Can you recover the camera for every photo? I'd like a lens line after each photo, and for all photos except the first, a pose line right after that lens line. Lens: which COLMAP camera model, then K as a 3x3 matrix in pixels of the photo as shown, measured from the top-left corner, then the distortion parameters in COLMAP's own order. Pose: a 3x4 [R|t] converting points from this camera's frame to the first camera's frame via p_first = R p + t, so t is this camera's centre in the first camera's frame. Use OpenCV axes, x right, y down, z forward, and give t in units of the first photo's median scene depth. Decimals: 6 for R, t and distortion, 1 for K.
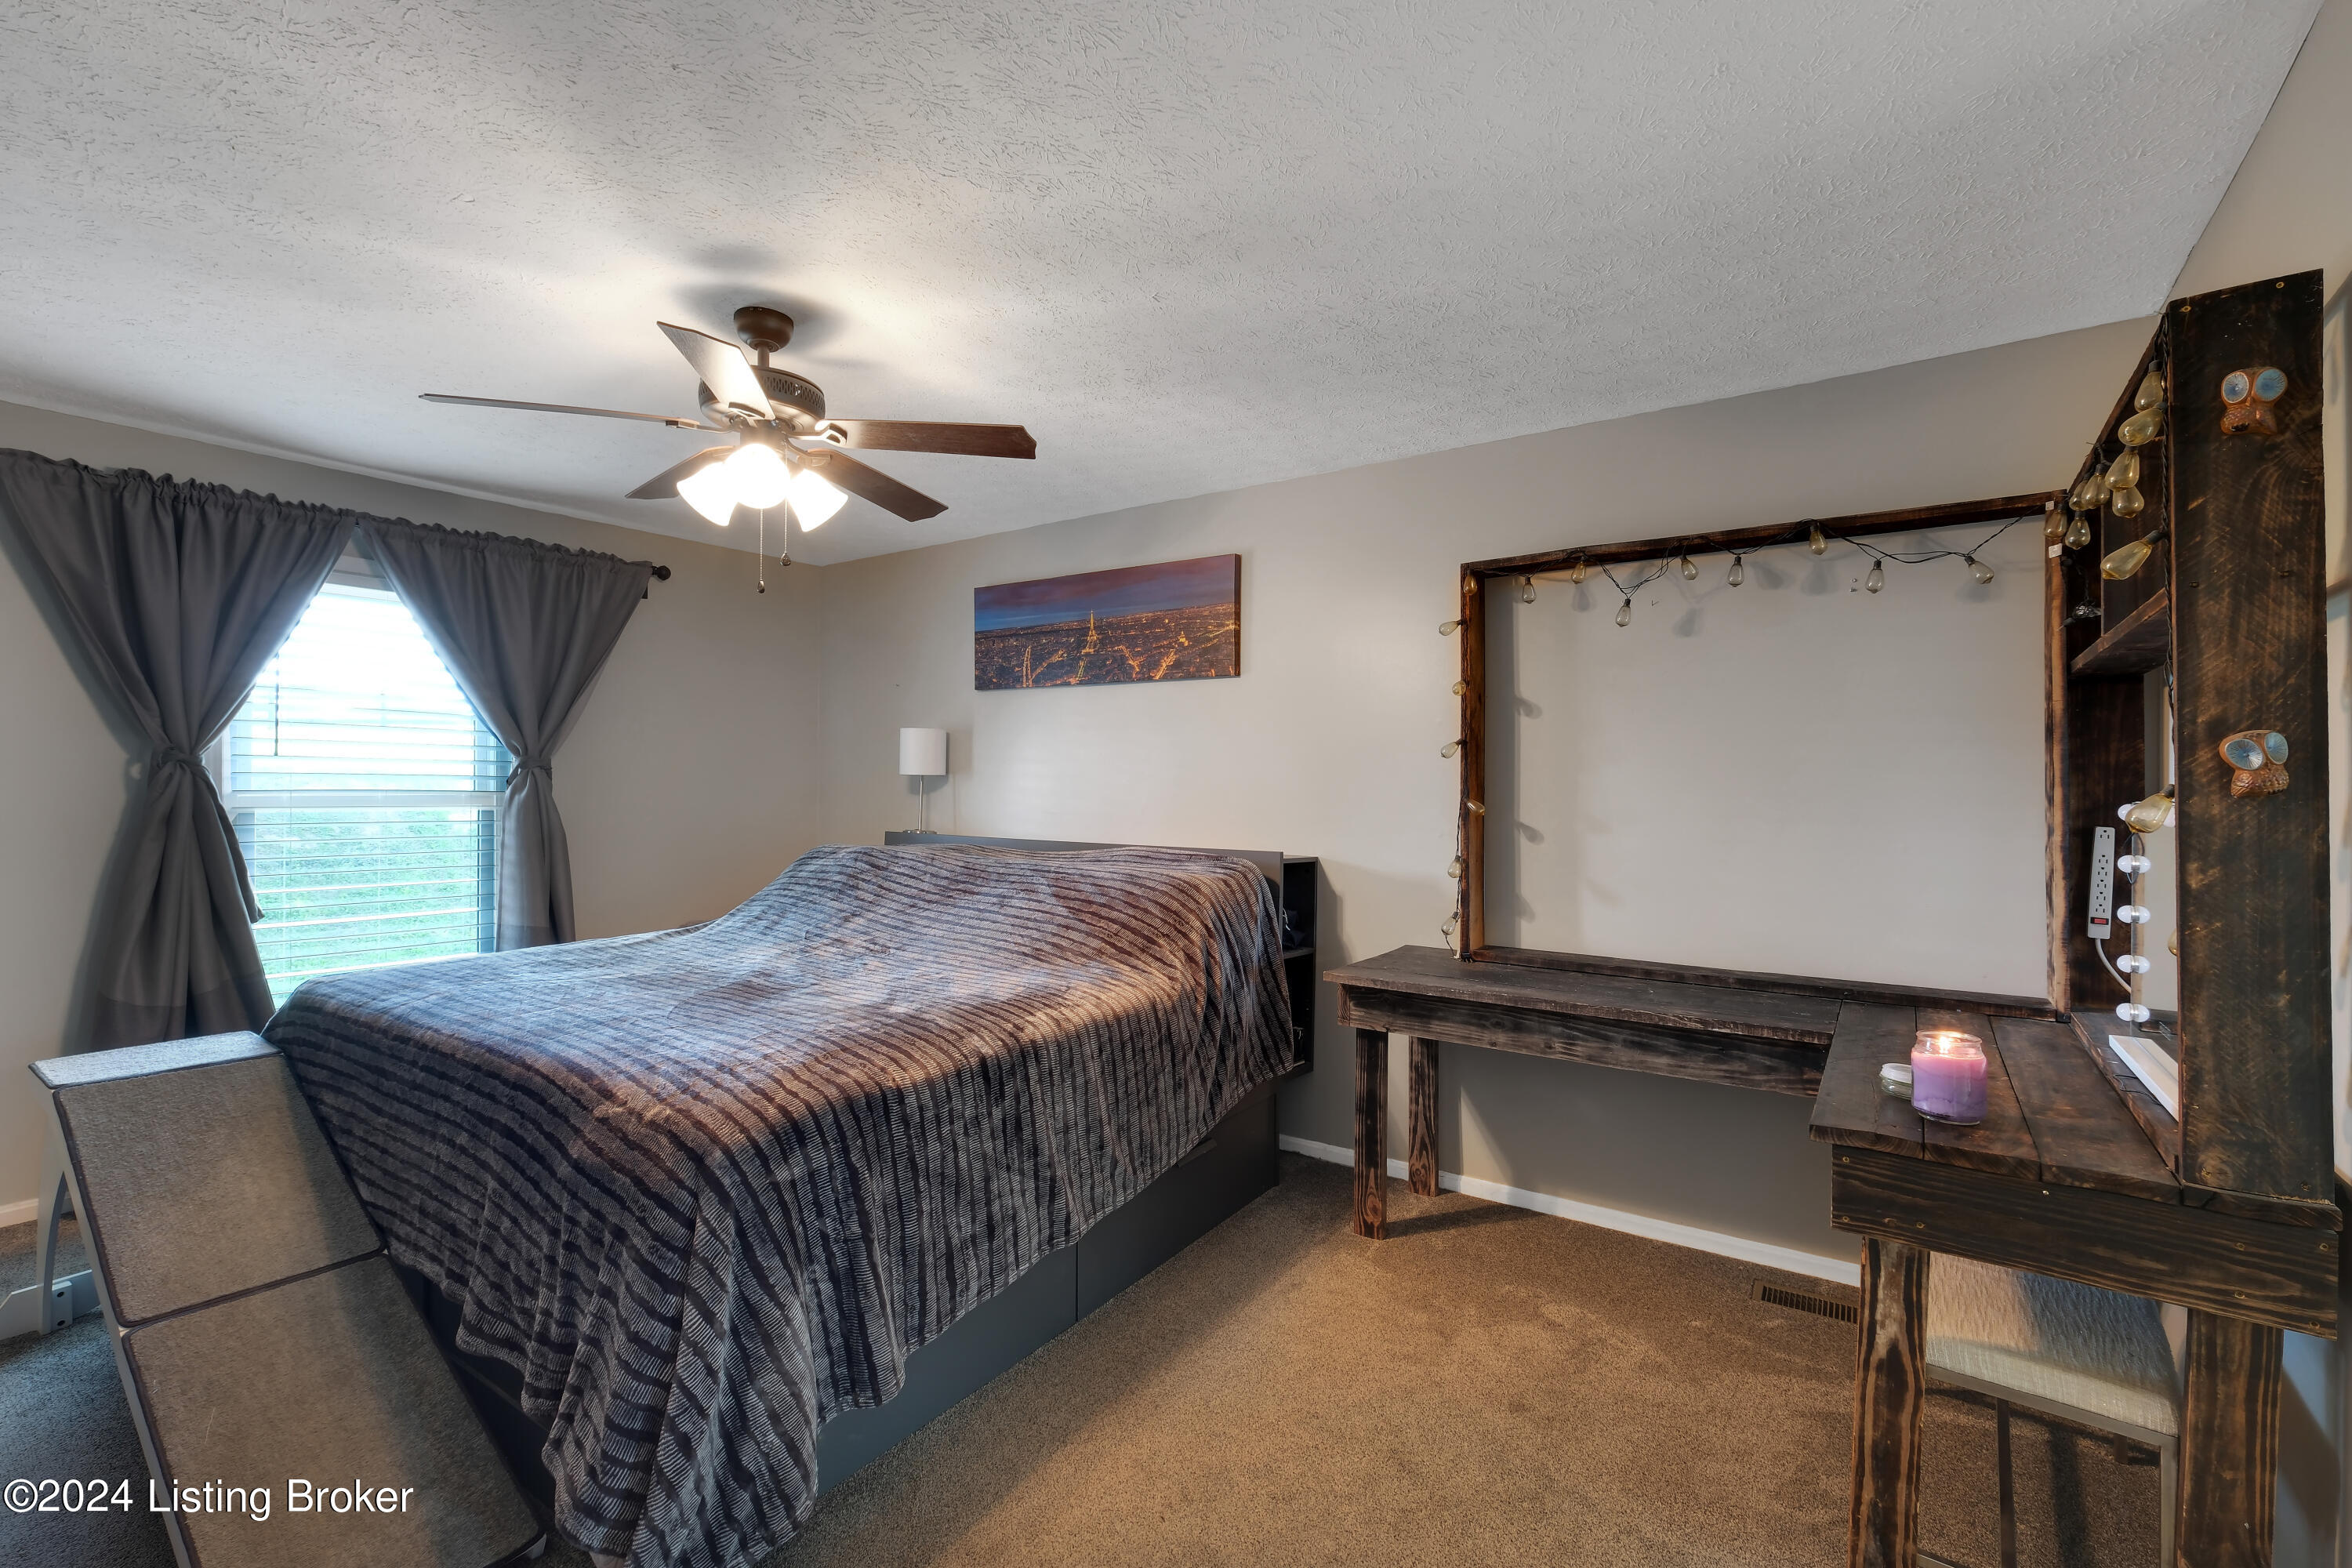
lens RADIAL K [[1020.2, 0, 1171.1], [0, 1020.2, 785.9], [0, 0, 1]] dist [-0.003504, -0.001933]
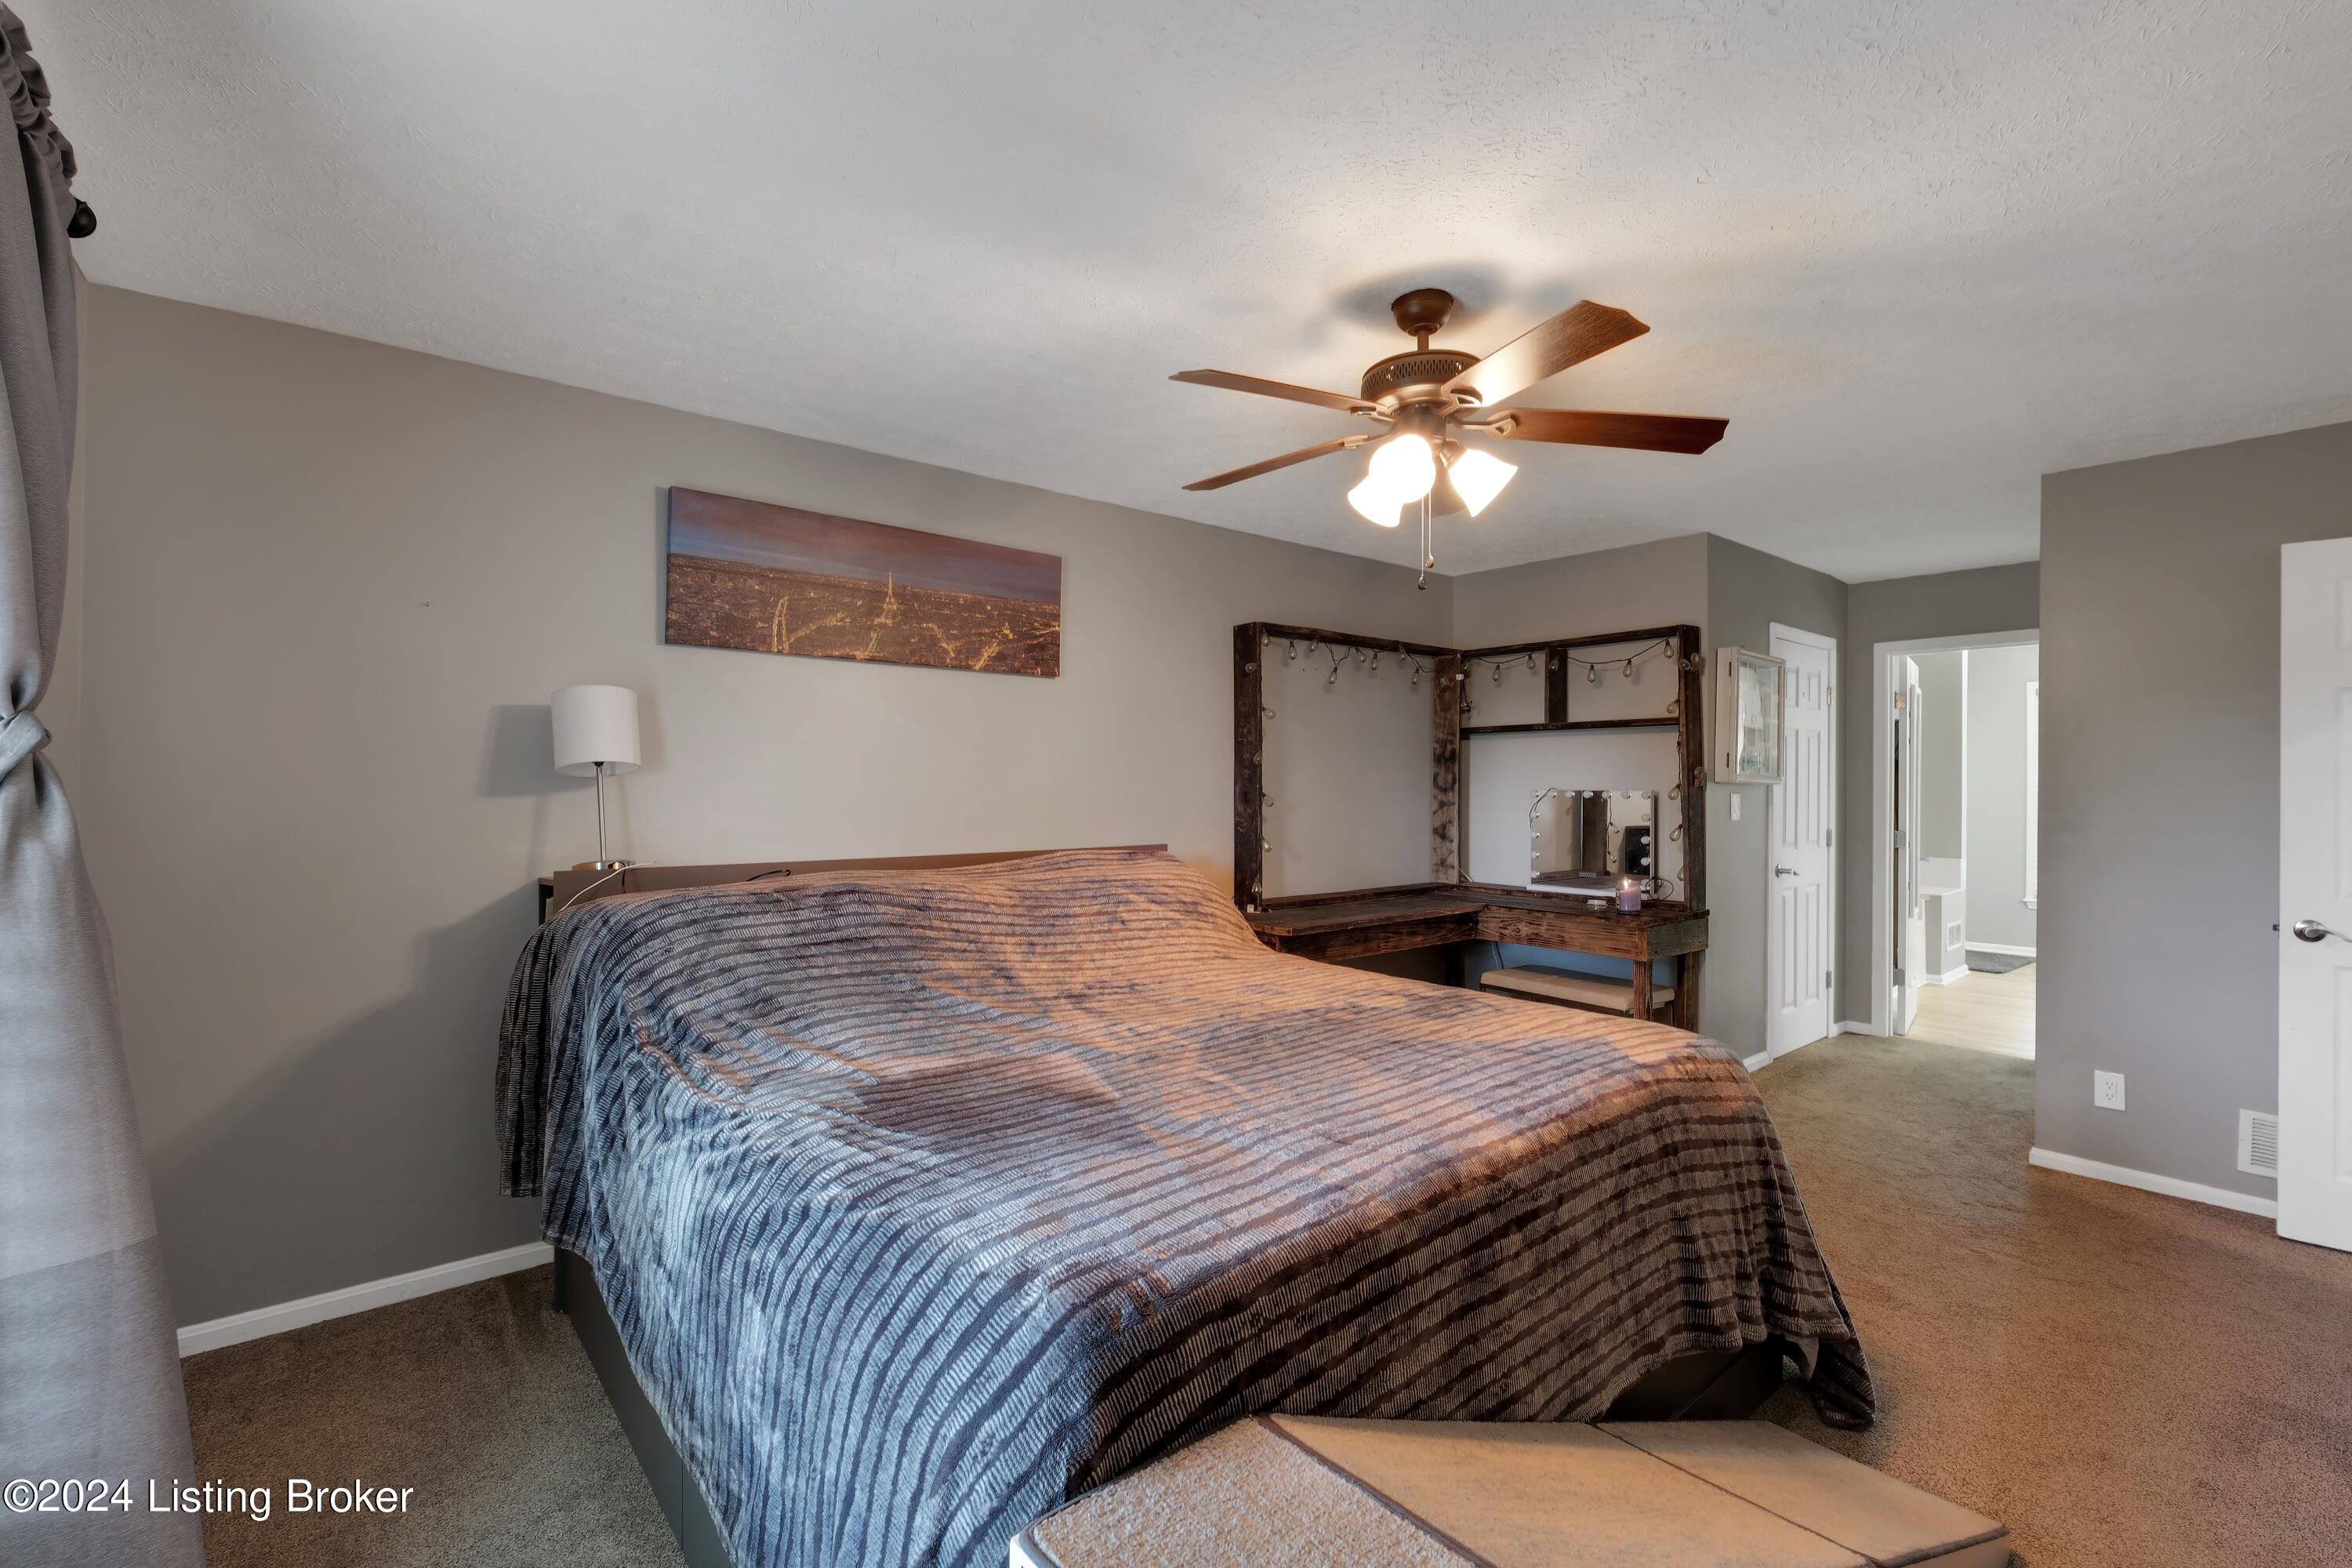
lens RADIAL K [[1020.2, 0, 1176.7], [0, 1020.2, 779.8], [0, 0, 1]] dist [-0.003504, -0.001933]
pose [[0.254359, -0.005690, 0.967093, -0.823954], [0.002589, 0.999983, 0.005202, -0.011458], [-0.967106, 0.001181, 0.254370, 0.591532]]
